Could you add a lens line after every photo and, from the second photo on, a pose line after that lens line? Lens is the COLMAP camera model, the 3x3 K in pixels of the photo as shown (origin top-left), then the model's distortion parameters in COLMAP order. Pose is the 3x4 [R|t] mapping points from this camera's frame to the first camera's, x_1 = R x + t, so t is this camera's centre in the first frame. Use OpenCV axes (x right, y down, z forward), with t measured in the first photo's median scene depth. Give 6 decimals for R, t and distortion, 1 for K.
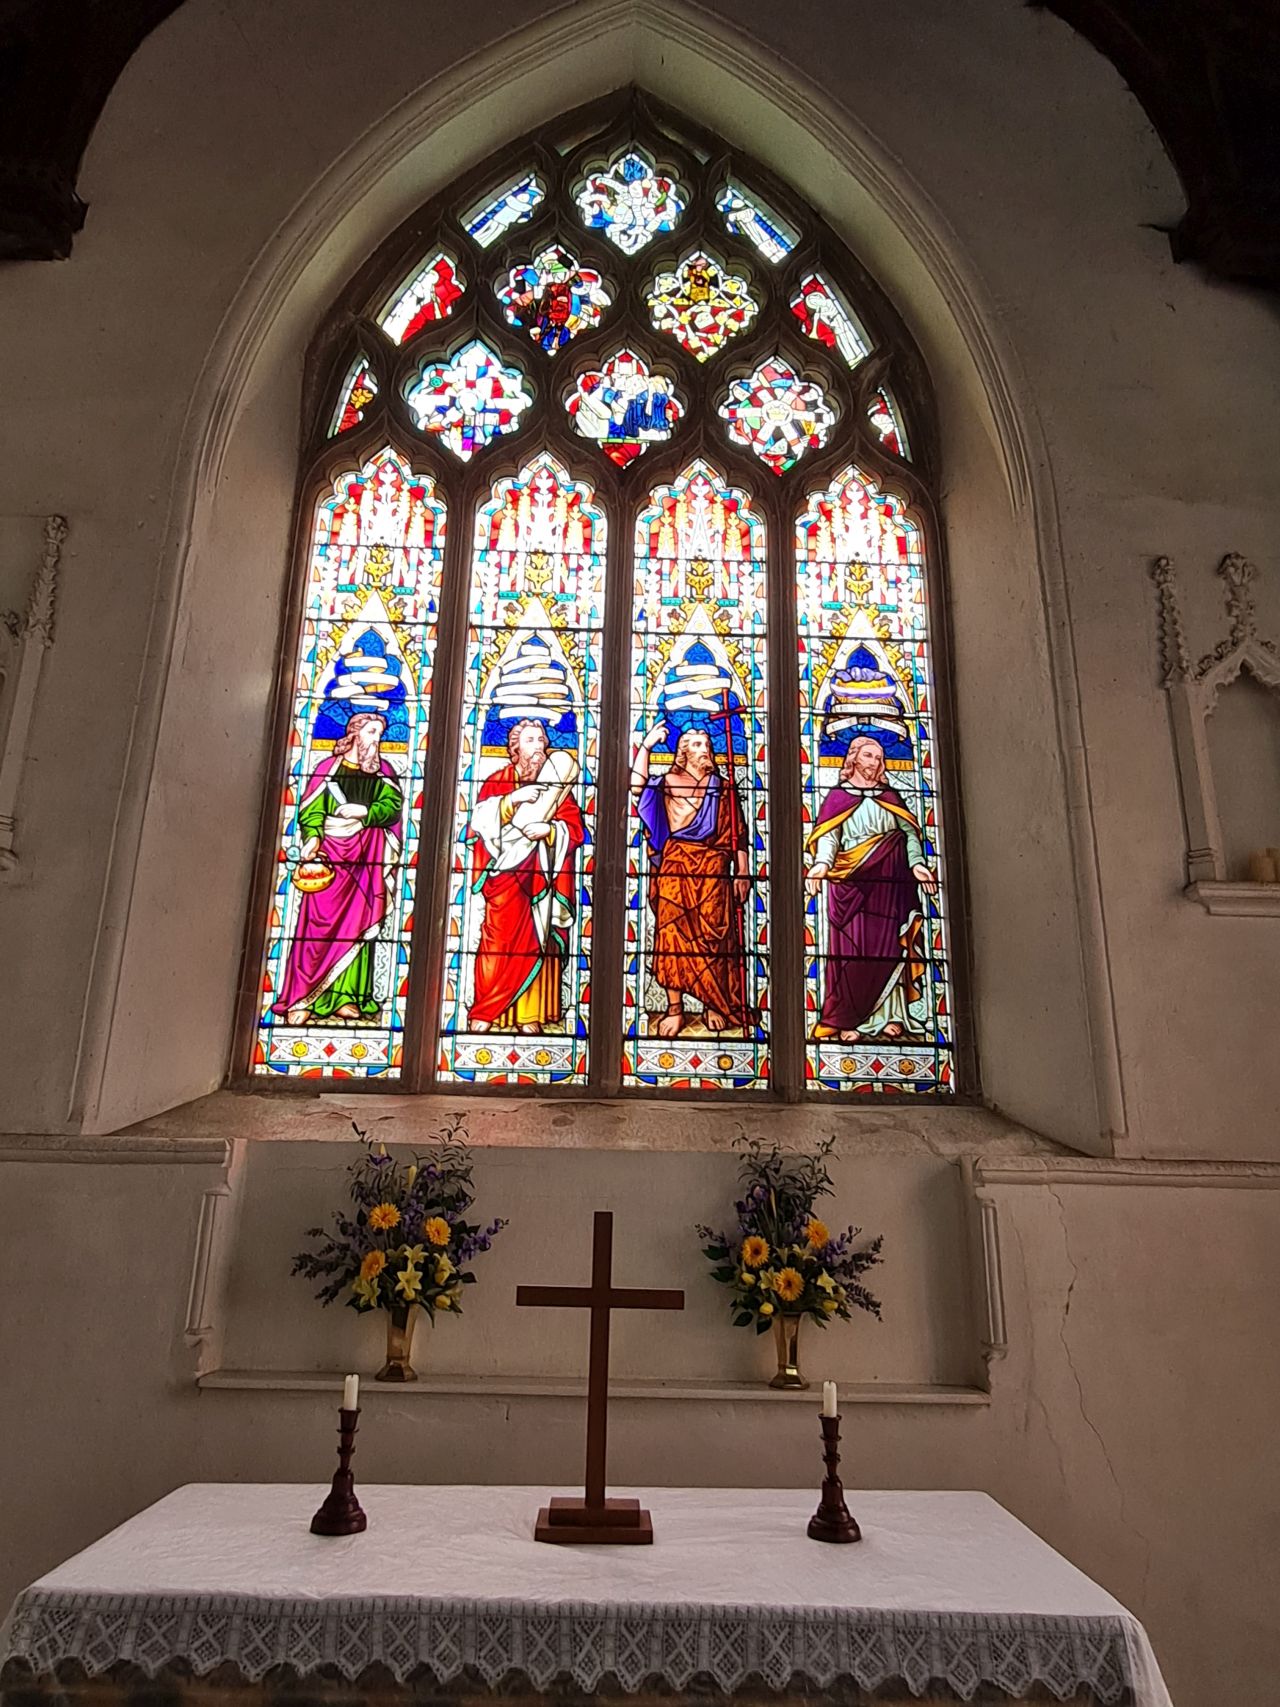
lens RADIAL K [[1096.3, 0, 626.4], [0, 1096.3, 845.4], [0, 0, 1]] dist [-0.001560, -0.003632]
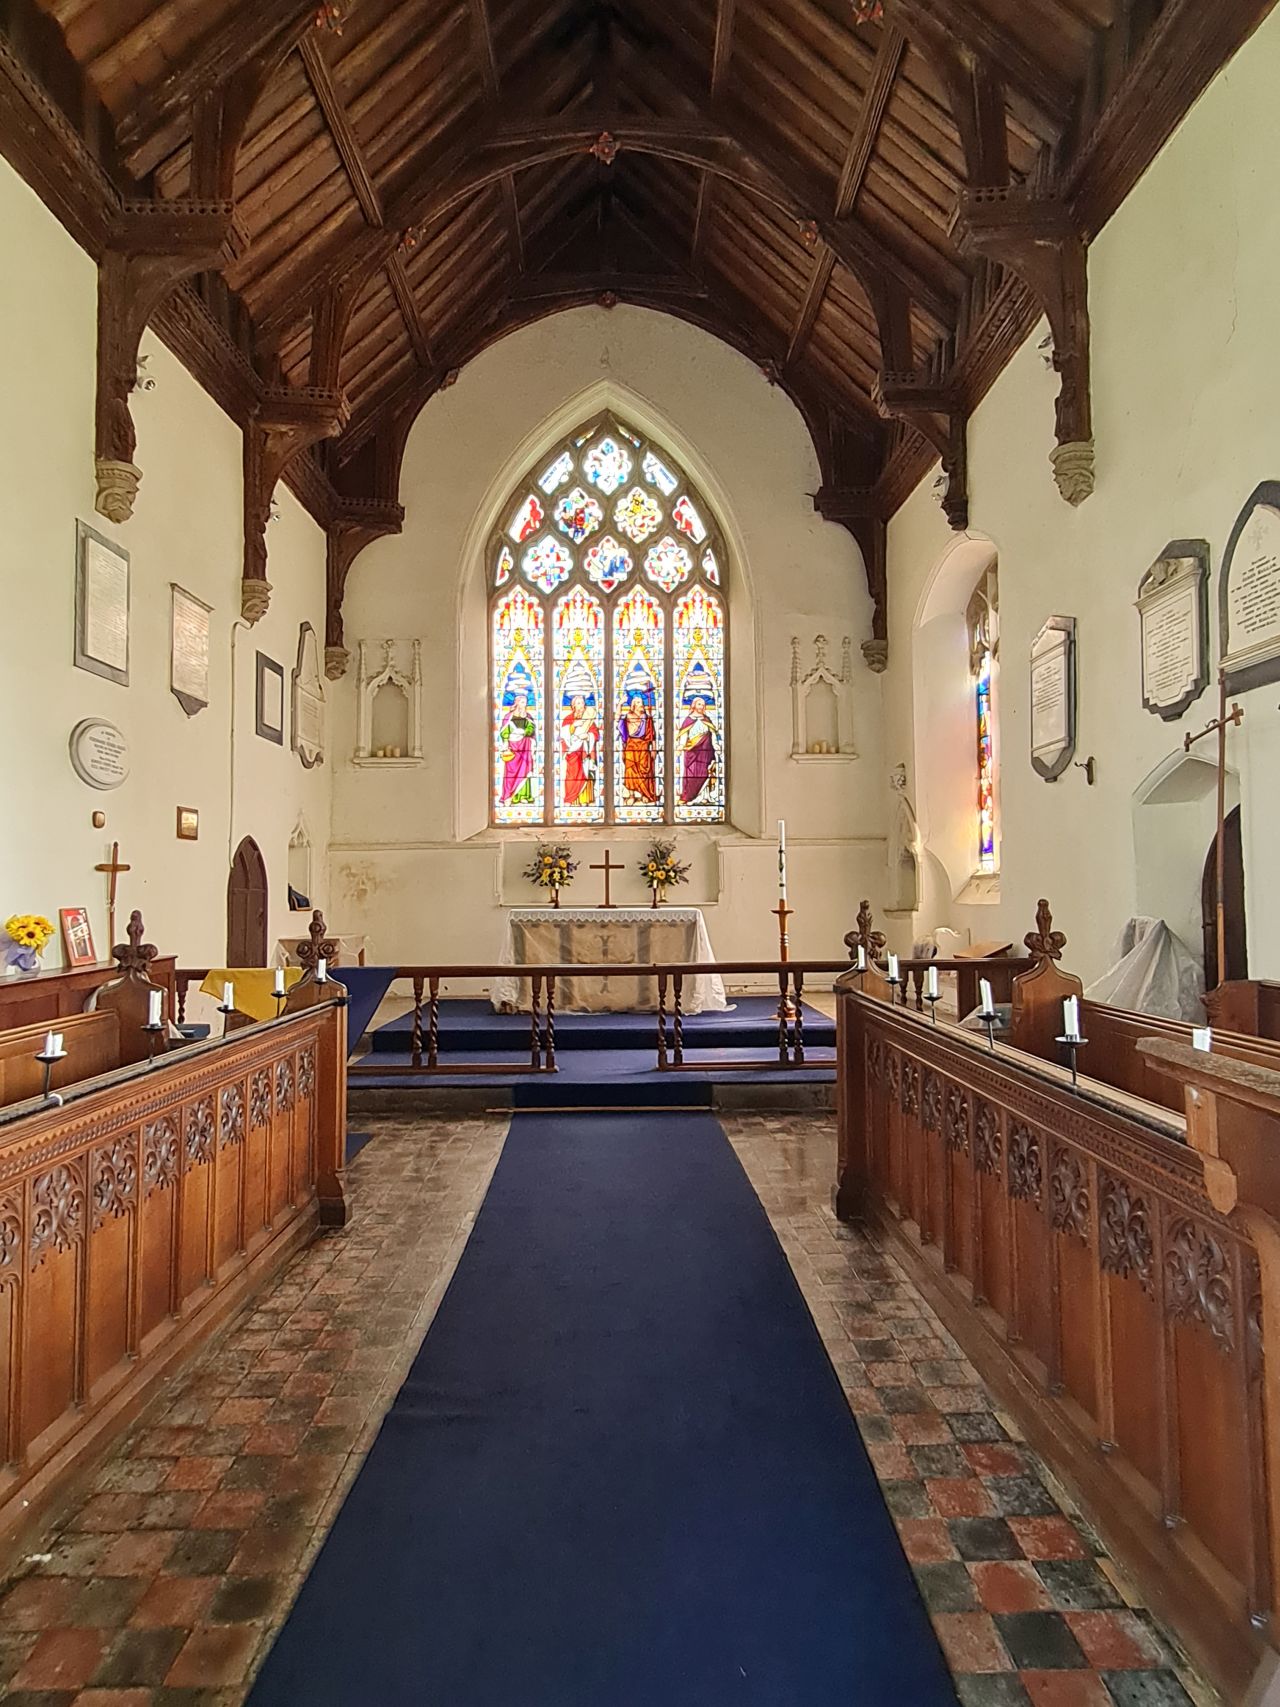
lens RADIAL K [[1096.3, 0, 626.4], [0, 1096.3, 845.4], [0, 0, 1]] dist [-0.001560, -0.003632]
pose [[0.999324, -0.030268, -0.020872, 0.106499], [0.034393, 0.970247, 0.239663, -0.535222], [0.012997, -0.240219, 0.970632, -2.361875]]
